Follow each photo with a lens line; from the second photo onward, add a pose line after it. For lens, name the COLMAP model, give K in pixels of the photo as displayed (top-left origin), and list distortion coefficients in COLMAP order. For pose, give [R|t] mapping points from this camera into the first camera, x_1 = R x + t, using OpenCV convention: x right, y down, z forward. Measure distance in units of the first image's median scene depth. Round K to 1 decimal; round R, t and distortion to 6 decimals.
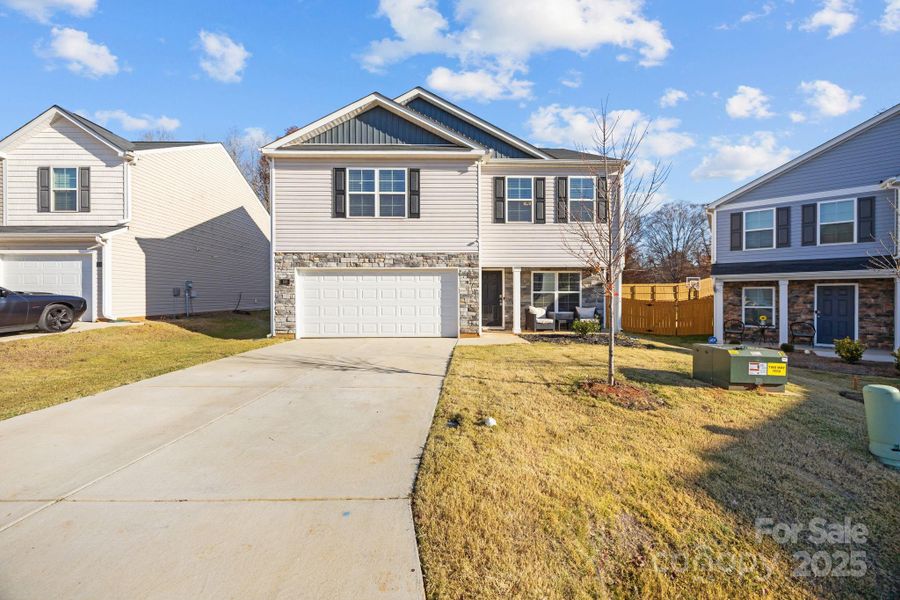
lens RADIAL K [[340.1, 0, 446.9], [0, 340.1, 296.1], [0, 0, 1]] dist [-0.001372, -0.000345]
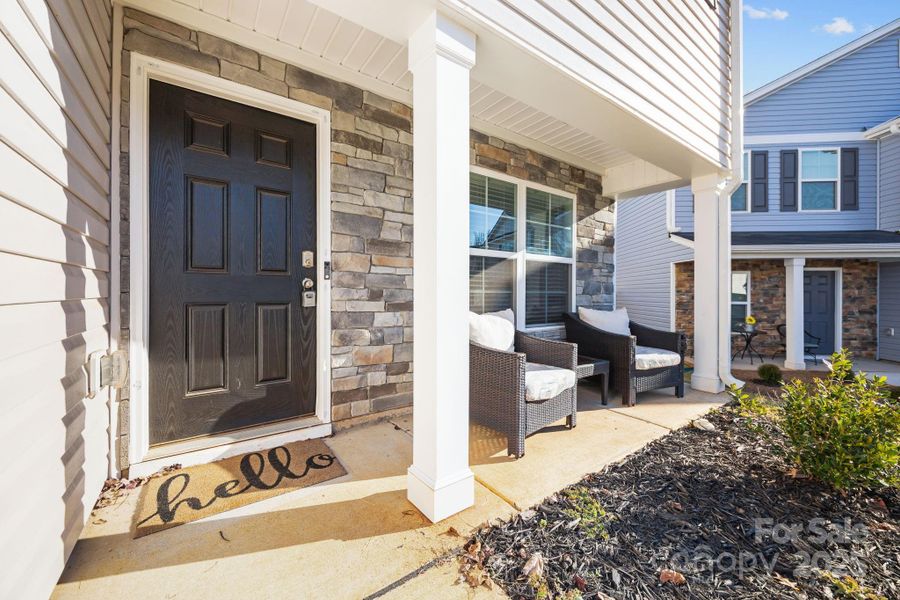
lens RADIAL K [[340.1, 0, 446.9], [0, 340.1, 296.1], [0, 0, 1]] dist [-0.001372, -0.000345]
pose [[0.827027, 0.001230, 0.562161, 0.138719], [-0.004864, 0.999976, 0.004967, 0.024287], [-0.562141, -0.006842, 0.827013, 0.957286]]
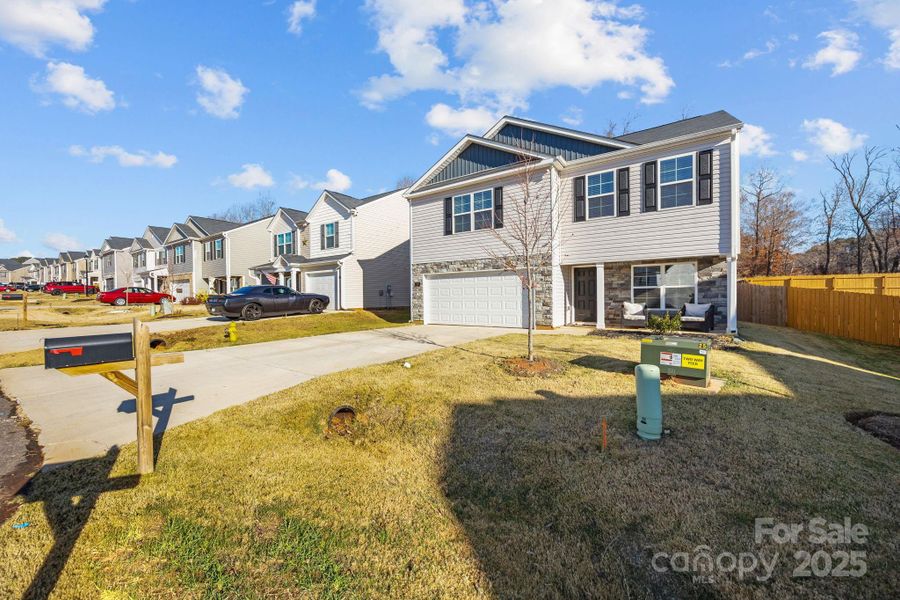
lens RADIAL K [[342.1, 0, 450.0], [0, 342.1, 300.0], [0, 0, 1]] dist [-0.005950, -0.000137]
pose [[0.805463, -0.001856, -0.592643, 0.479765], [0.007021, 0.999955, 0.006411, 0.016236], [0.592604, -0.009325, 0.805440, -0.079539]]
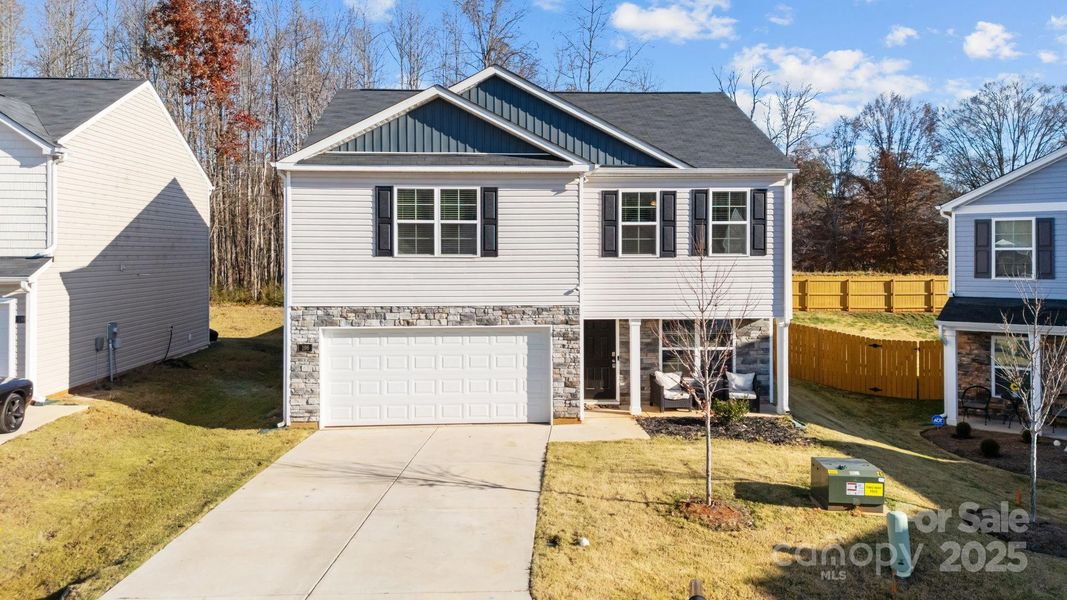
lens RADIAL K [[784.8, 0, 537.2], [0, 784.8, 255.7], [0, 0, 1]] dist [0.124422, -0.189837]
pose [[0.999646, 0.000970, 0.026606, -0.039950], [-0.000936, 0.999999, -0.001292, -0.227433], [-0.026607, 0.001267, 0.999645, -0.644311]]
